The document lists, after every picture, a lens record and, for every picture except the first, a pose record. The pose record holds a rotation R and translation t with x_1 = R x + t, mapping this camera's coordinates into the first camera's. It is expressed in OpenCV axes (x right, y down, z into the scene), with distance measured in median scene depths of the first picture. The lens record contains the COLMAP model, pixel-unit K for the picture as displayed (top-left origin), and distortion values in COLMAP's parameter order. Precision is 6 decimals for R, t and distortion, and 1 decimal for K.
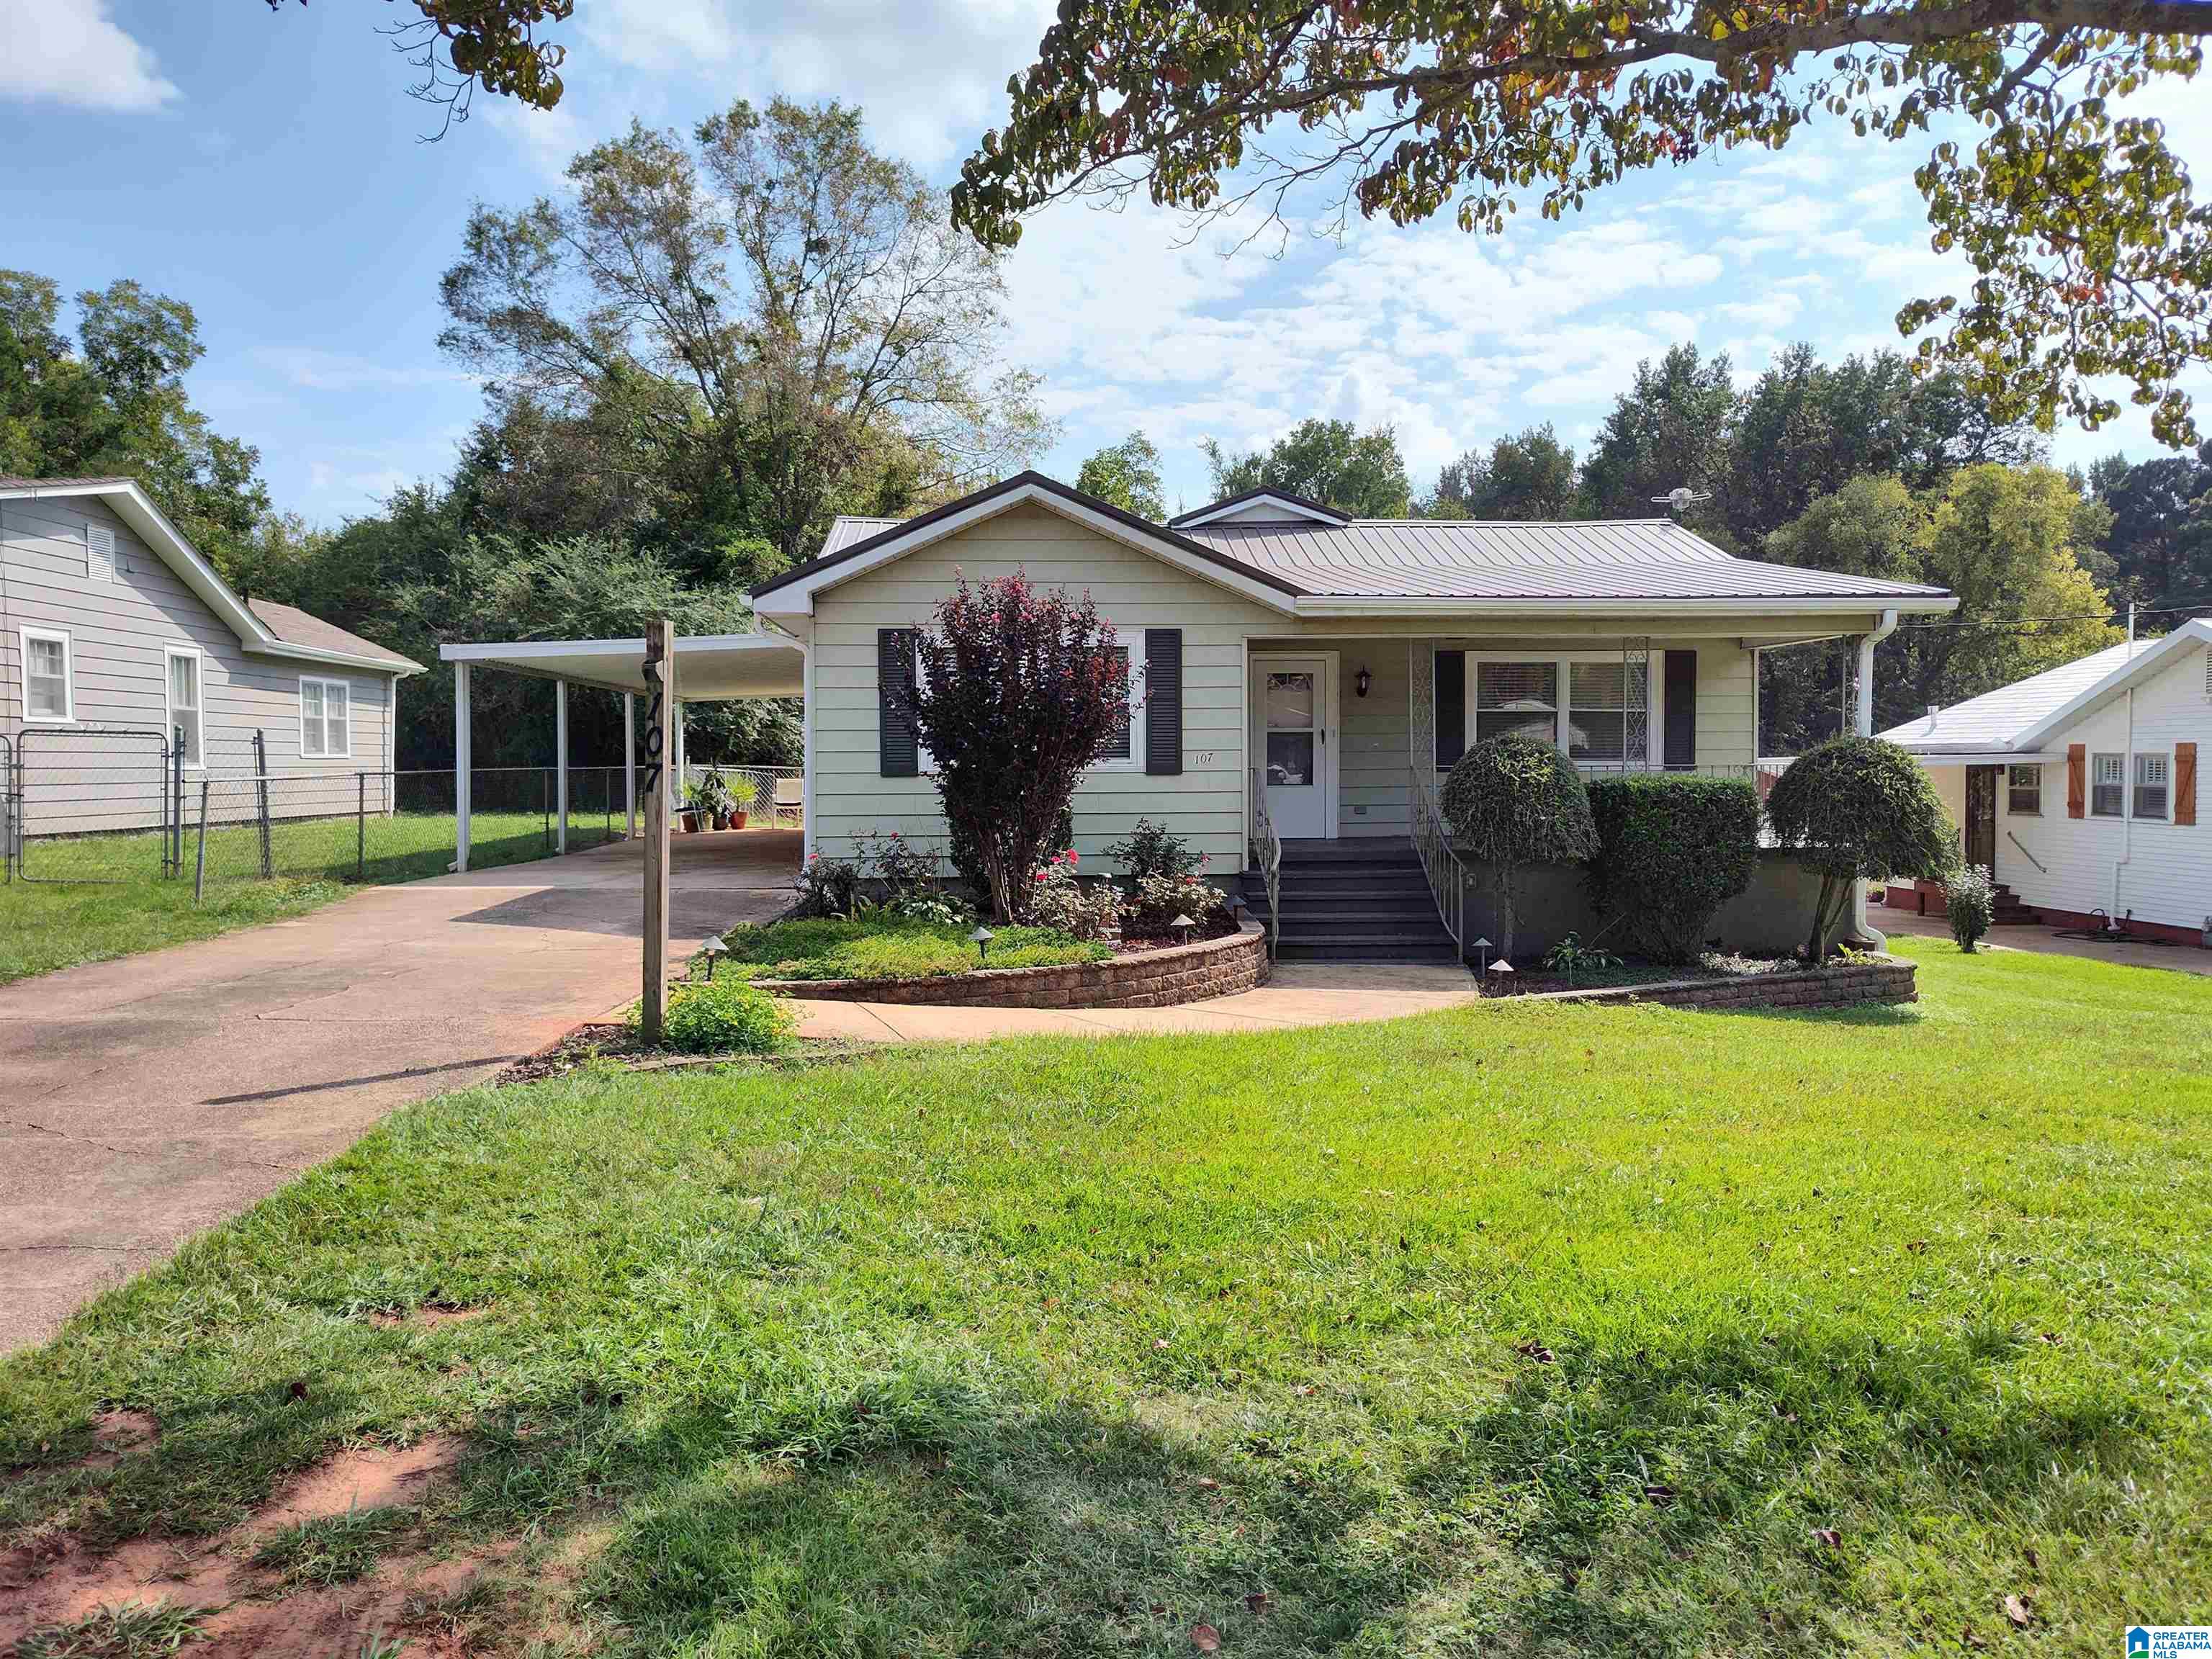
lens RADIAL K [[1493.6, 0, 1087.9], [0, 1493.6, 813.5], [0, 0, 1]] dist [0.054956, -0.072741]
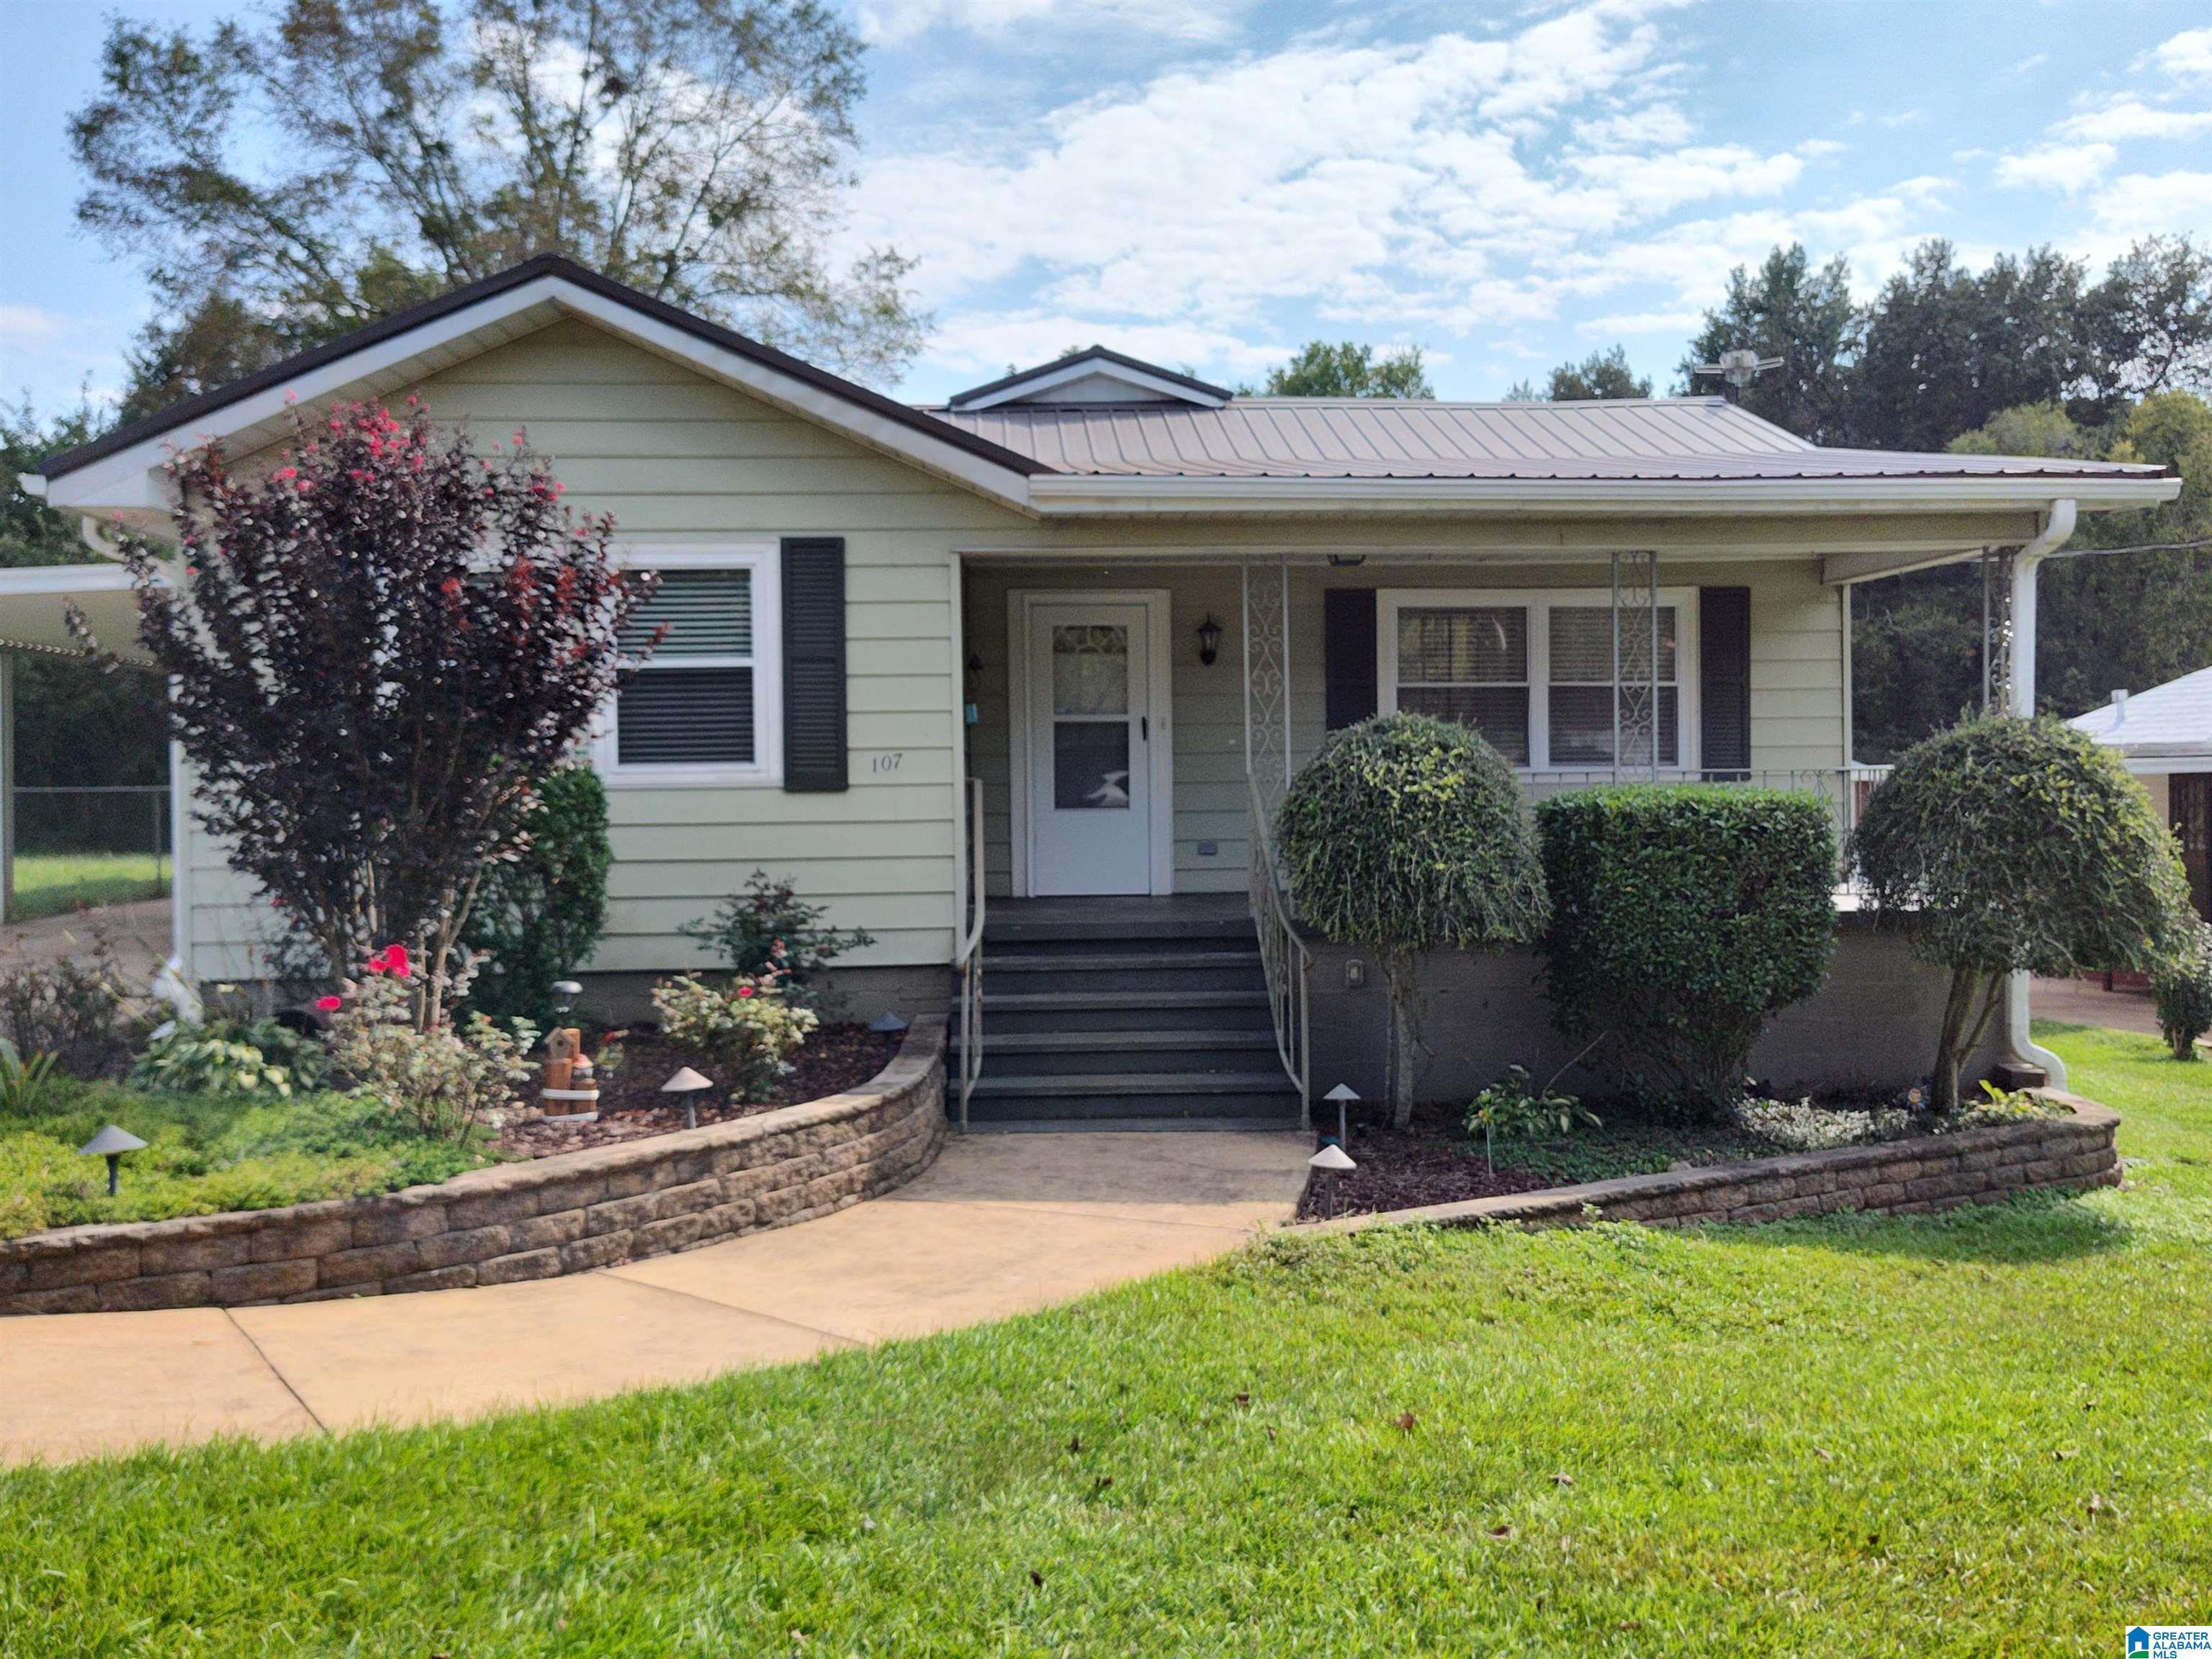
lens RADIAL K [[1830.5, 0, 1104.4], [0, 1830.5, 824.0], [0, 0, 1]] dist [0.052459, -0.088798]
pose [[0.999898, -0.006973, 0.012432, 0.113654], [0.007127, 0.999898, -0.012384, -0.003262], [-0.012344, 0.012472, 0.999846, 0.219761]]
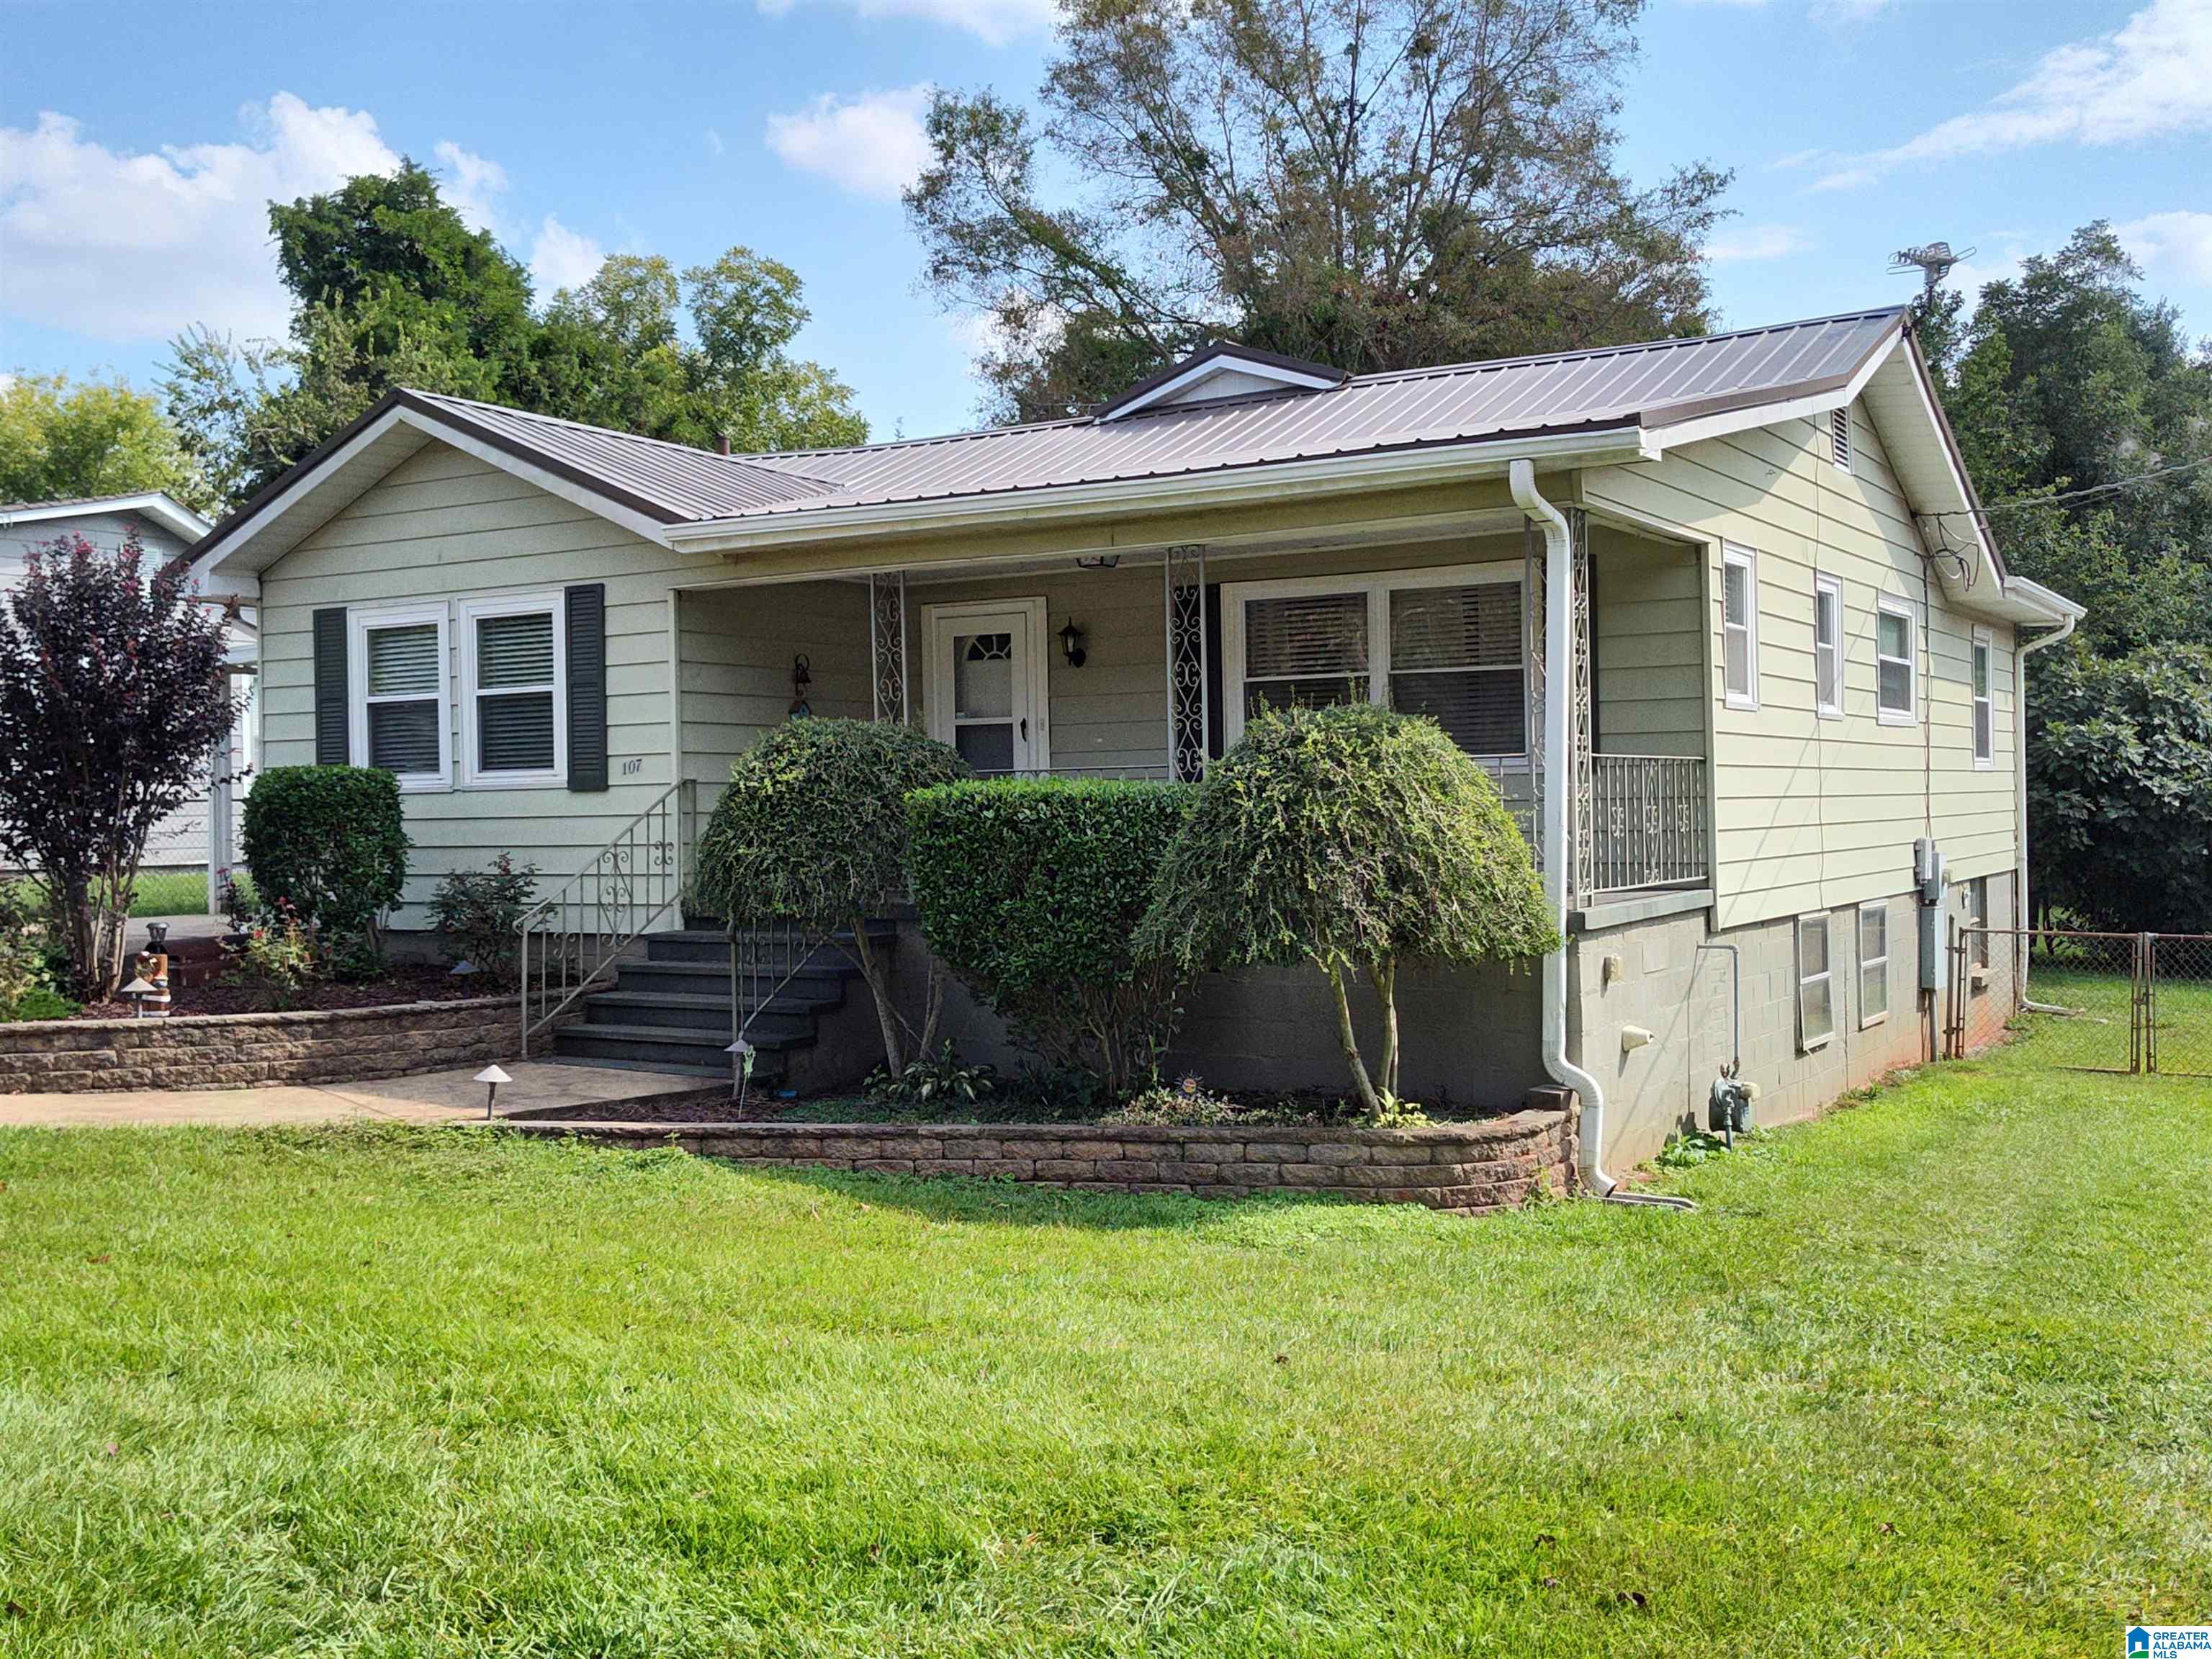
lens RADIAL K [[2143.1, 0, 1106.0], [0, 2143.1, 829.5], [0, 0, 1]] dist [0.049212, -0.018238]
pose [[0.826606, -0.003169, -0.562772, 0.613403], [-0.005873, 0.999881, -0.014258, 0.003814], [0.562750, 0.015091, 0.826489, 0.221565]]
